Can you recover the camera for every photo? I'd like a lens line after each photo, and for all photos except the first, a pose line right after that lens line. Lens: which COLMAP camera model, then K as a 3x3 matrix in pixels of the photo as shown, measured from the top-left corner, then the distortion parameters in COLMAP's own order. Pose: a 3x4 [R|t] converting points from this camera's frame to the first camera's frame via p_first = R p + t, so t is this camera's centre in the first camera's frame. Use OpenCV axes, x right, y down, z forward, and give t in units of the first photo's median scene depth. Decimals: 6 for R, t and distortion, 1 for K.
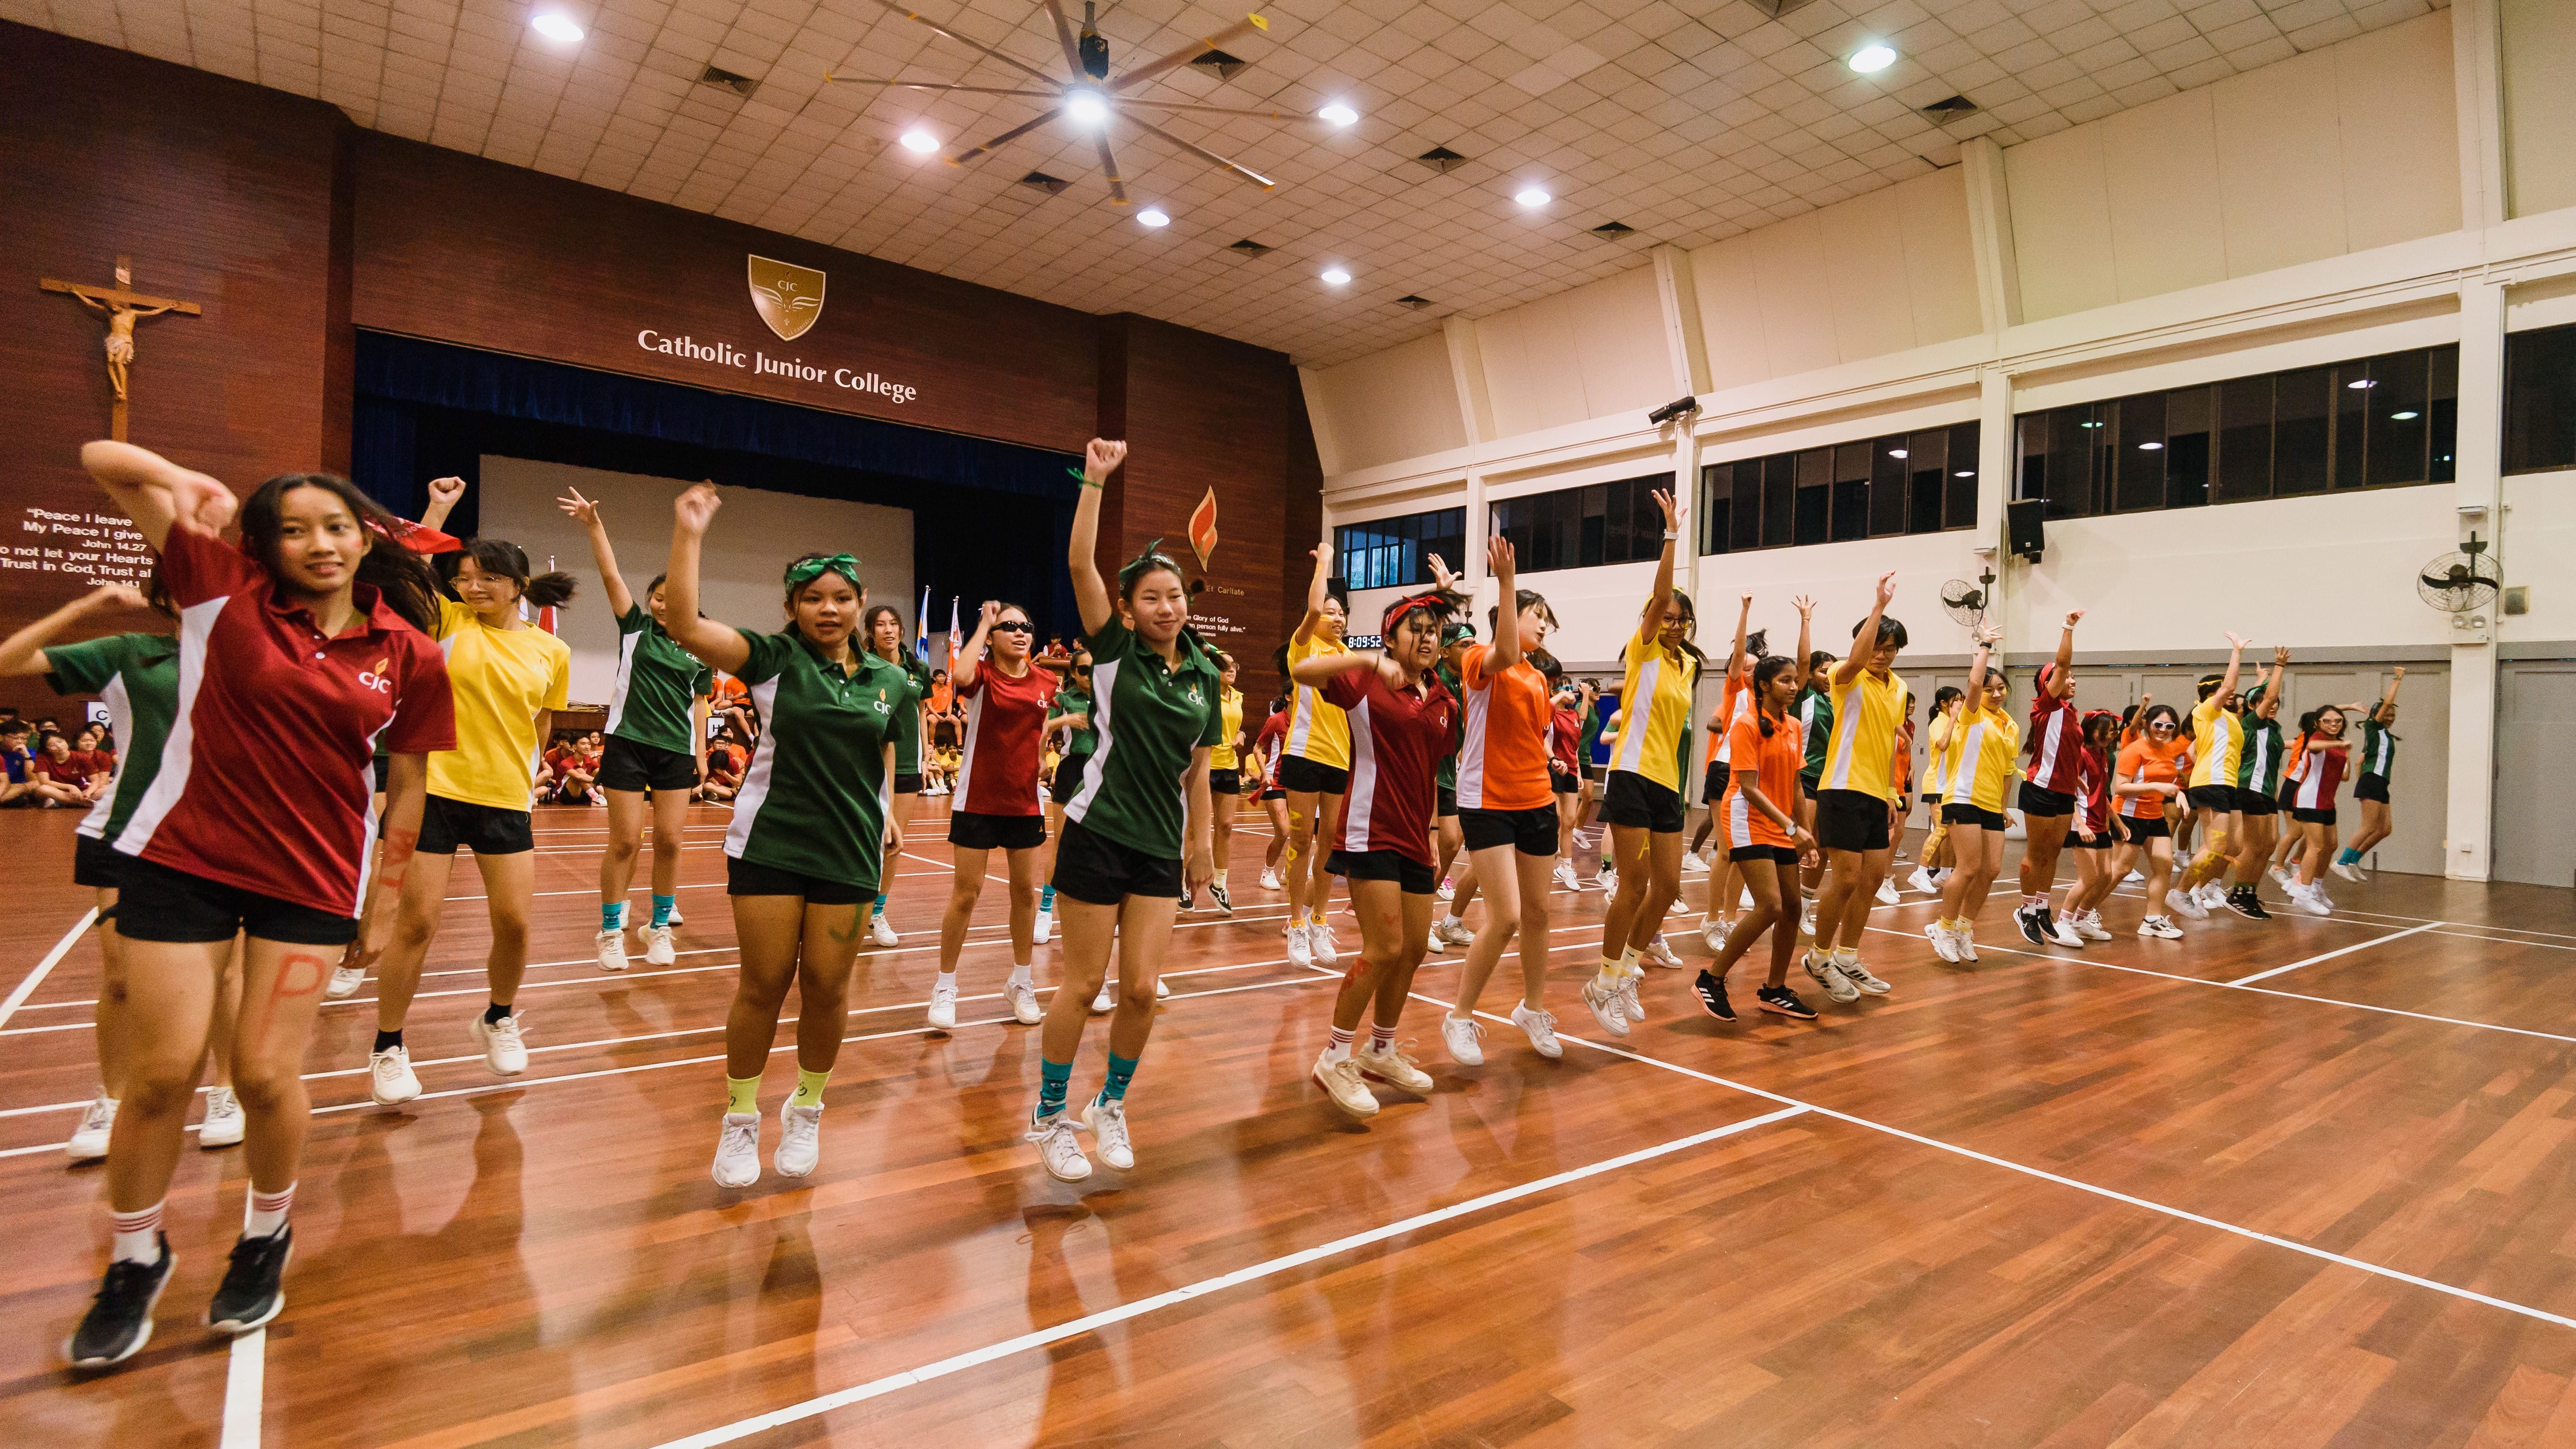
lens RADIAL K [[1261.2, 0, 1288.0], [0, 1261.2, 724.5], [0, 0, 1]] dist [-0.000156, -0.000065]
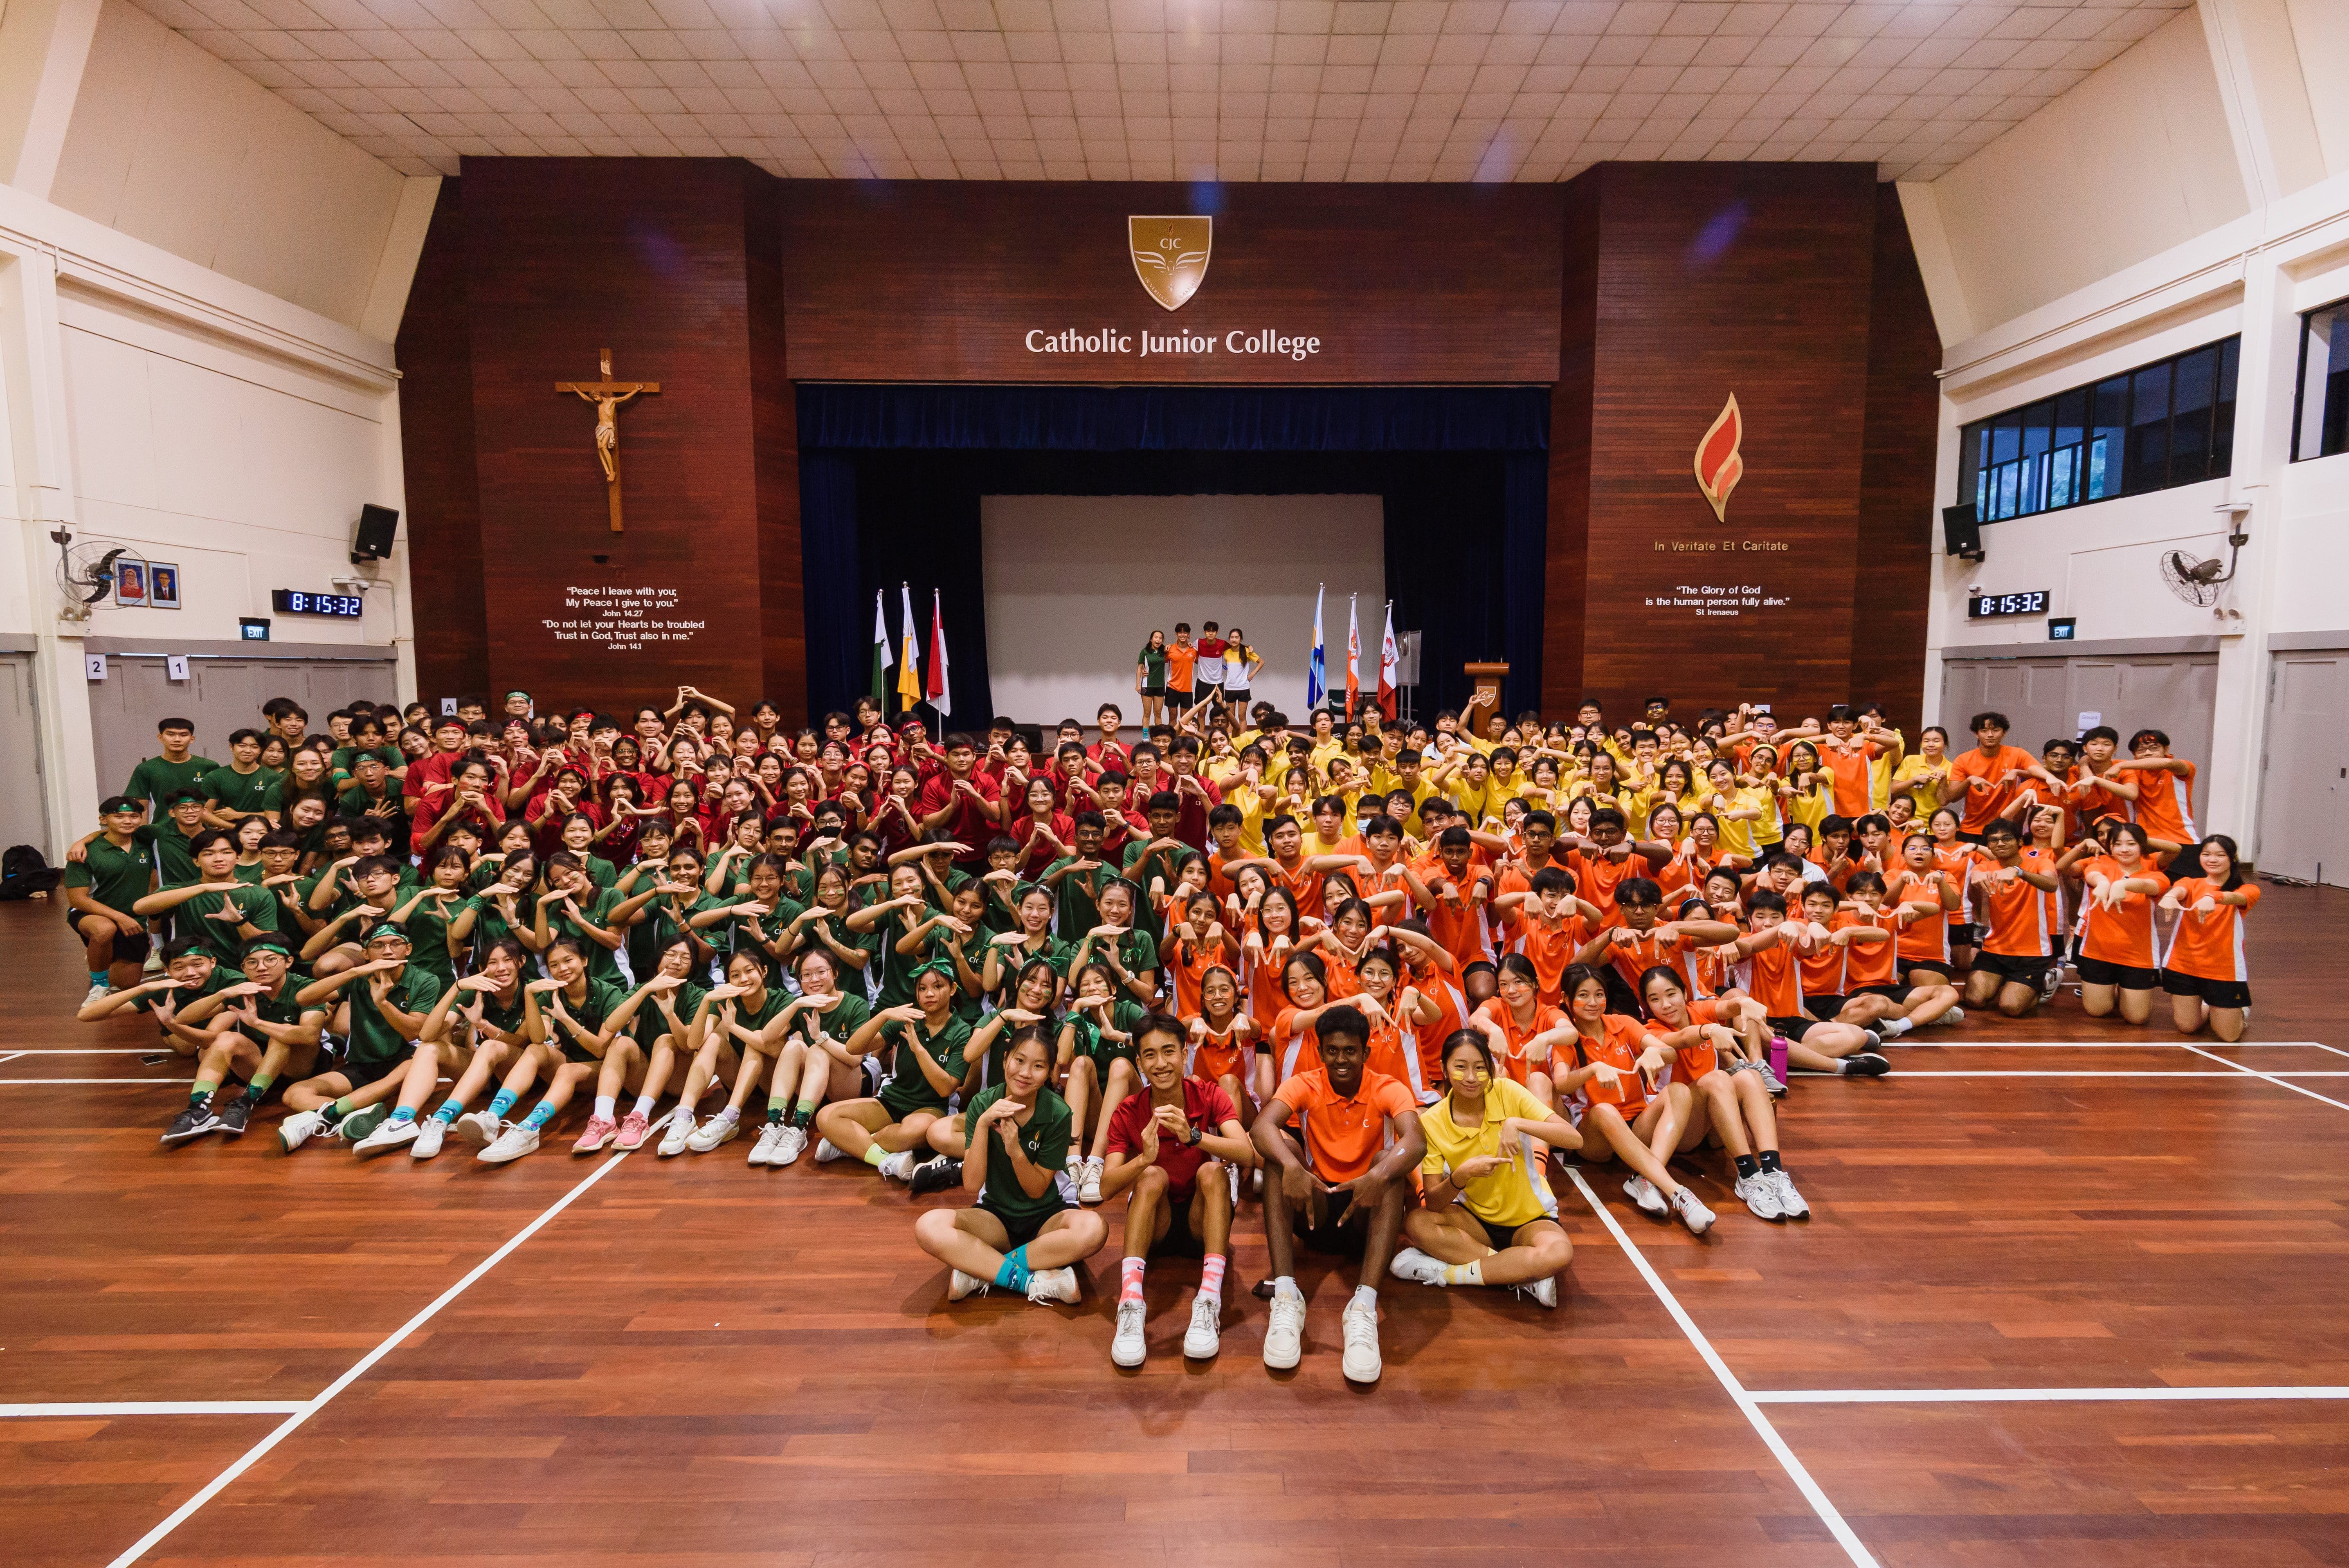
lens RADIAL K [[1109.8, 0, 1174.5], [0, 1109.8, 784.0], [0, 0, 1]] dist [0.043037, -0.032453]
pose [[0.821125, 0.011456, -0.570633, 0.045859], [0.031381, 0.997380, 0.065180, -0.031276], [0.569885, -0.071428, 0.818614, 0.361201]]
